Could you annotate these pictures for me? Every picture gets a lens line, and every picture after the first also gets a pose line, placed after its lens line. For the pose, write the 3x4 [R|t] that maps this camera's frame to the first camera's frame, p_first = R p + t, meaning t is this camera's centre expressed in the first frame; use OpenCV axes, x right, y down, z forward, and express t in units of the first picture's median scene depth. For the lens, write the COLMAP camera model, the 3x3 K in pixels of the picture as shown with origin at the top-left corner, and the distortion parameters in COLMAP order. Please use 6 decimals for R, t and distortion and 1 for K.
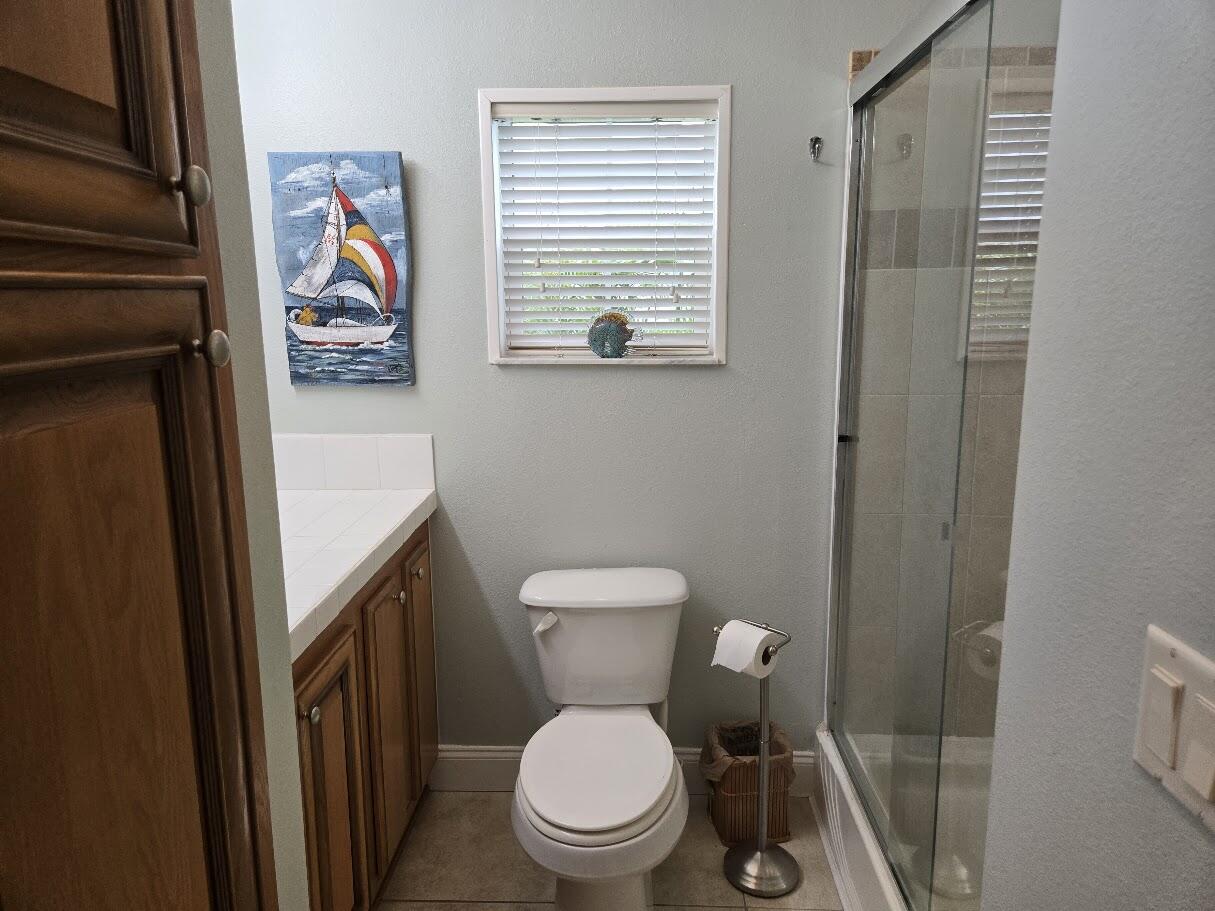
lens RADIAL K [[817.8, 0, 607.7], [0, 817.8, 462.9], [0, 0, 1]] dist [0.084267, -0.069766]
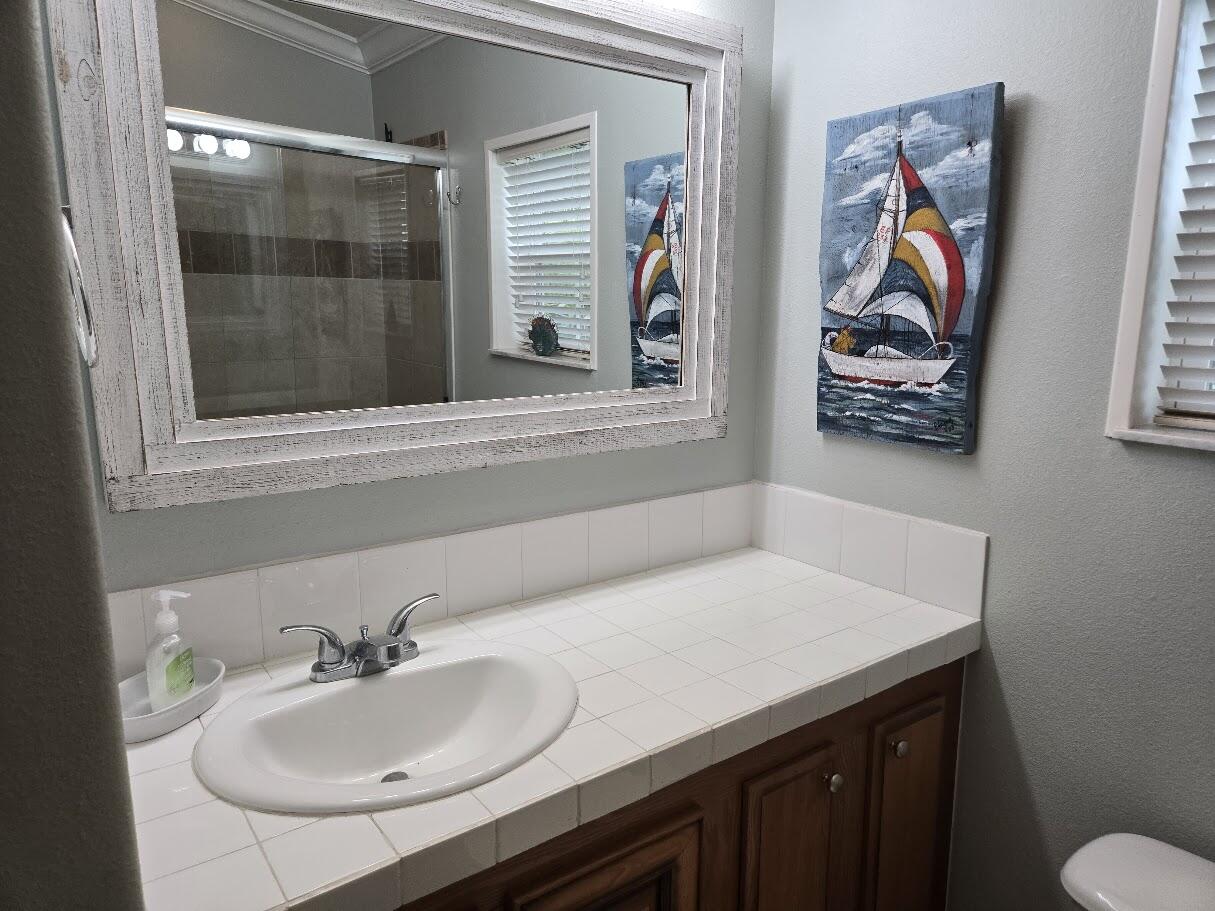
lens RADIAL K [[817.8, 0, 607.7], [0, 817.8, 462.9], [0, 0, 1]] dist [0.084267, -0.069766]
pose [[0.617542, 0.159834, -0.770127, 0.088249], [-0.169933, 0.983122, 0.067775, -0.086012], [0.767962, 0.089016, 0.634280, 0.388602]]
